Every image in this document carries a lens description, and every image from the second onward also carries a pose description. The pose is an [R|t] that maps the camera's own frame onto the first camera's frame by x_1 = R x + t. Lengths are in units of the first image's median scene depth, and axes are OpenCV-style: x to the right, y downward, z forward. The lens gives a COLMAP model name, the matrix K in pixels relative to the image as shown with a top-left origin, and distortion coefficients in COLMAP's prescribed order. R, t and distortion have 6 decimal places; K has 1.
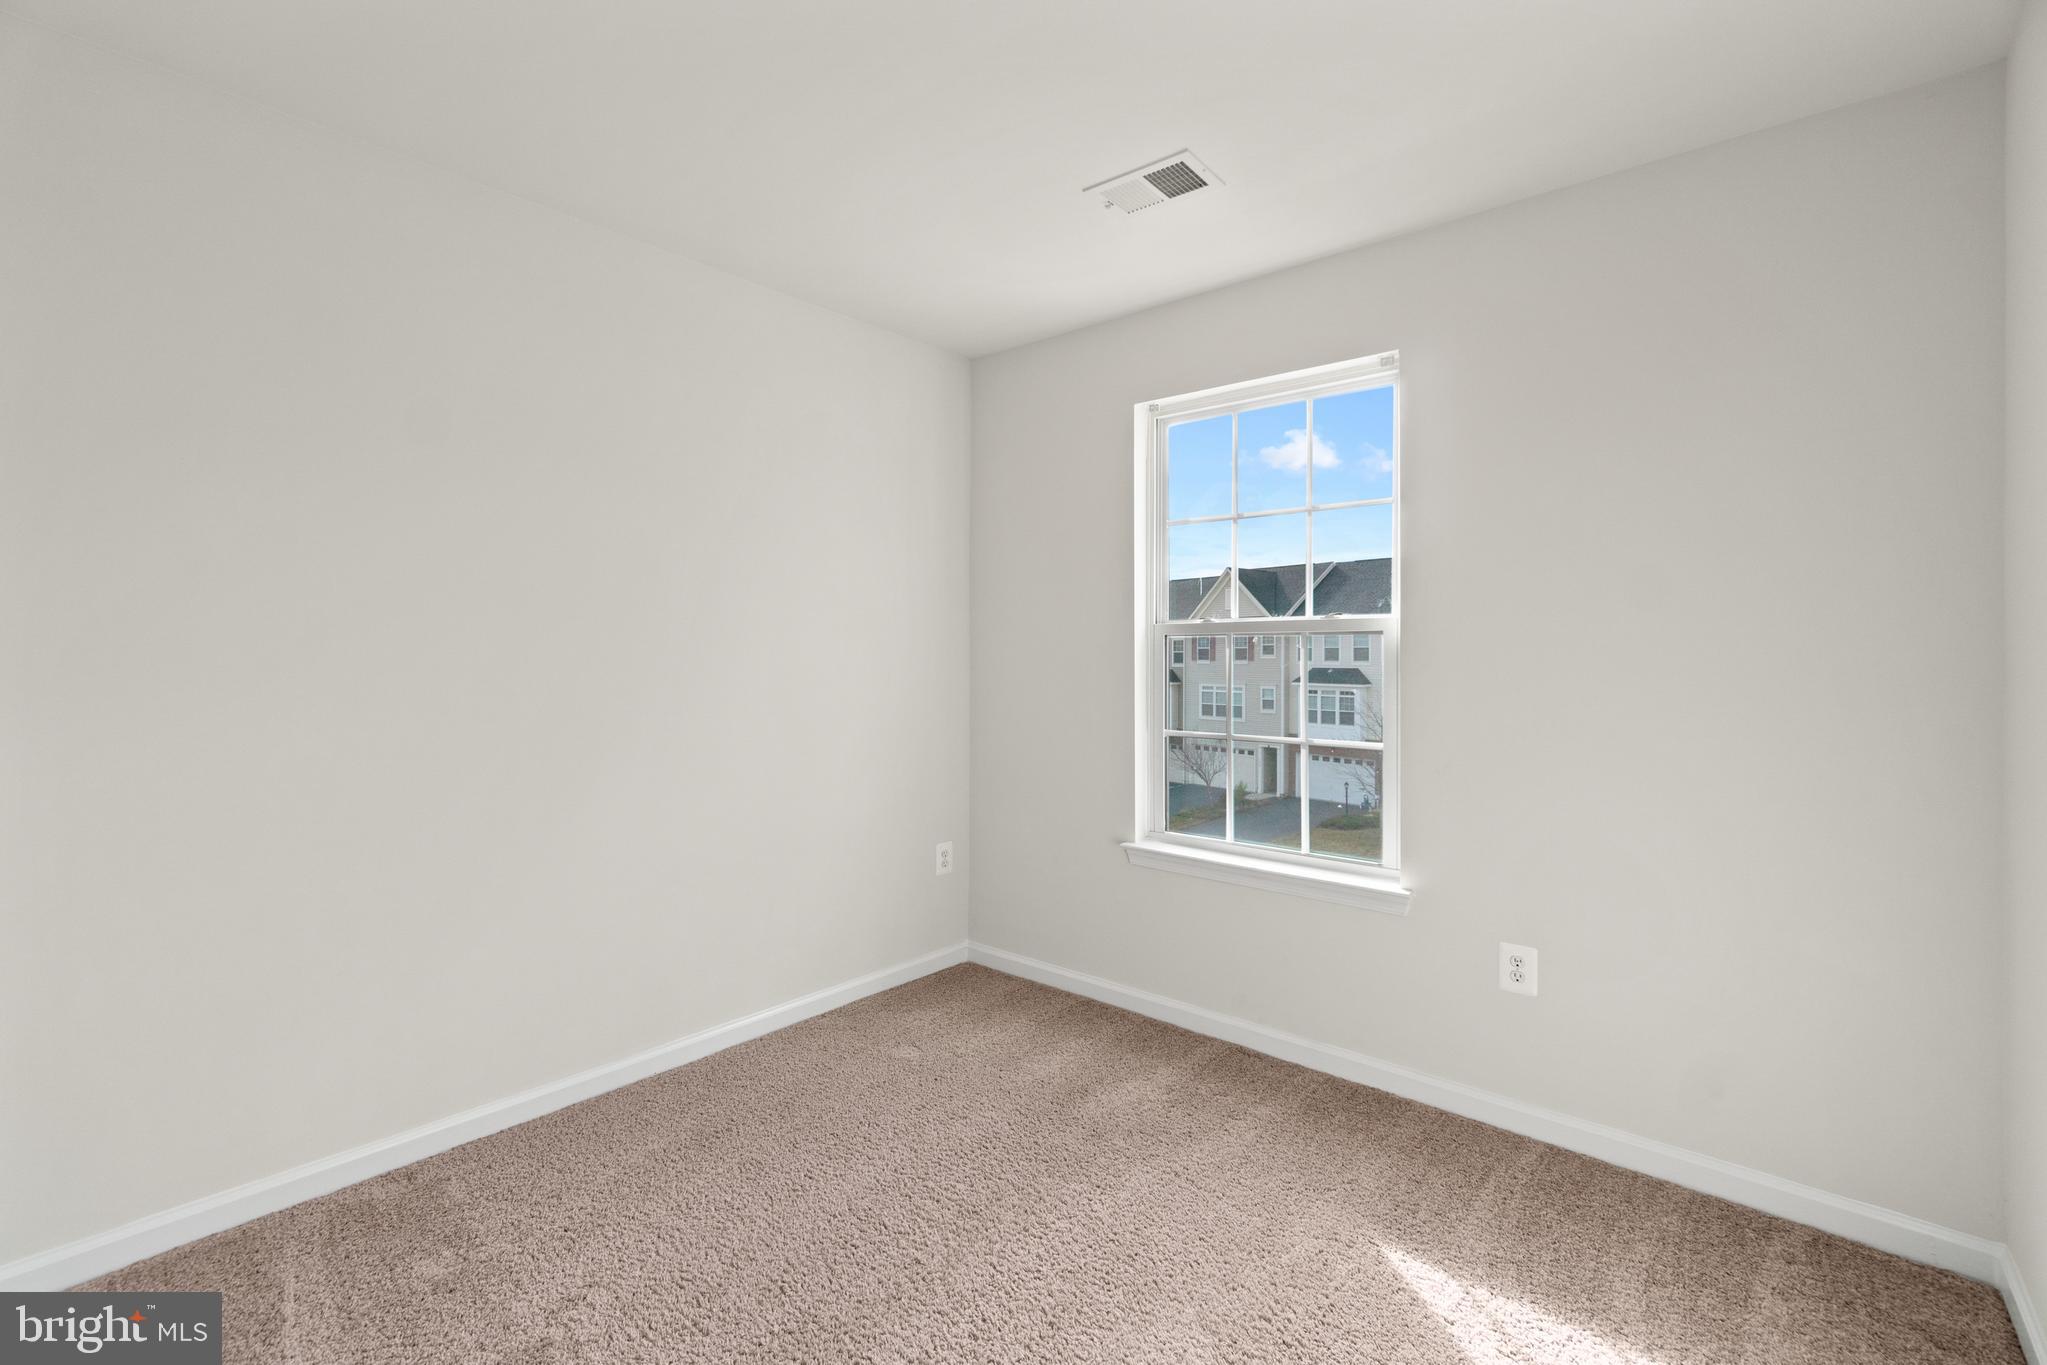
lens RADIAL K [[888.5, 0, 1014.6], [0, 888.5, 678.3], [0, 0, 1]] dist [0.000756, 0.000234]
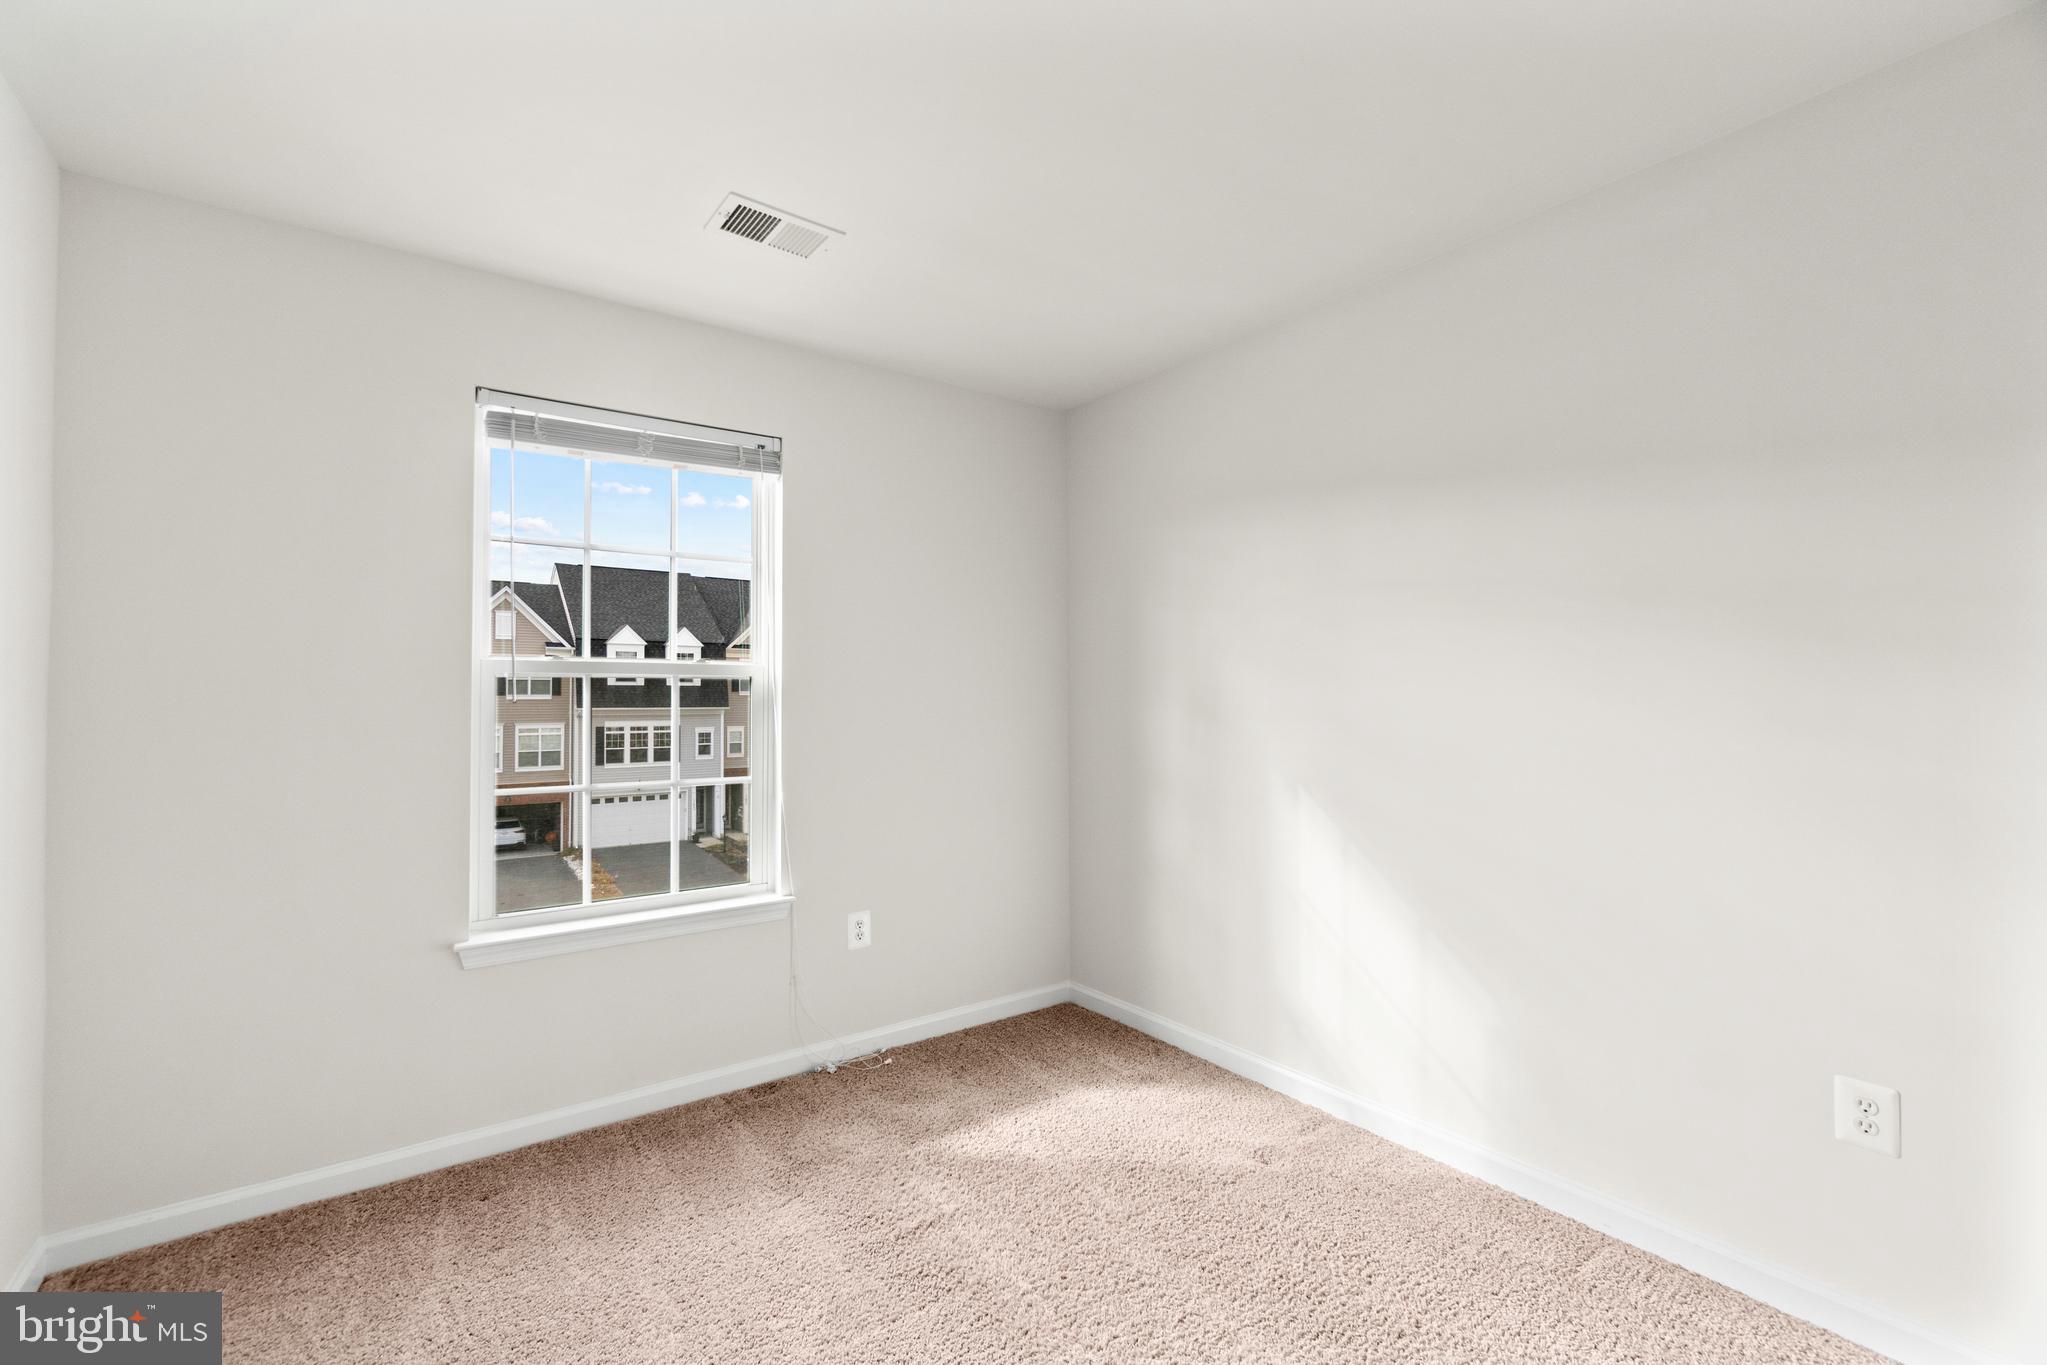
lens RADIAL K [[888.5, 0, 1014.6], [0, 888.5, 678.3], [0, 0, 1]] dist [0.000756, 0.000234]
pose [[0.213150, -0.012437, 0.976940, -0.618125], [0.017102, 0.999813, 0.008996, -0.052642], [-0.976870, 0.014790, 0.213323, 0.439459]]
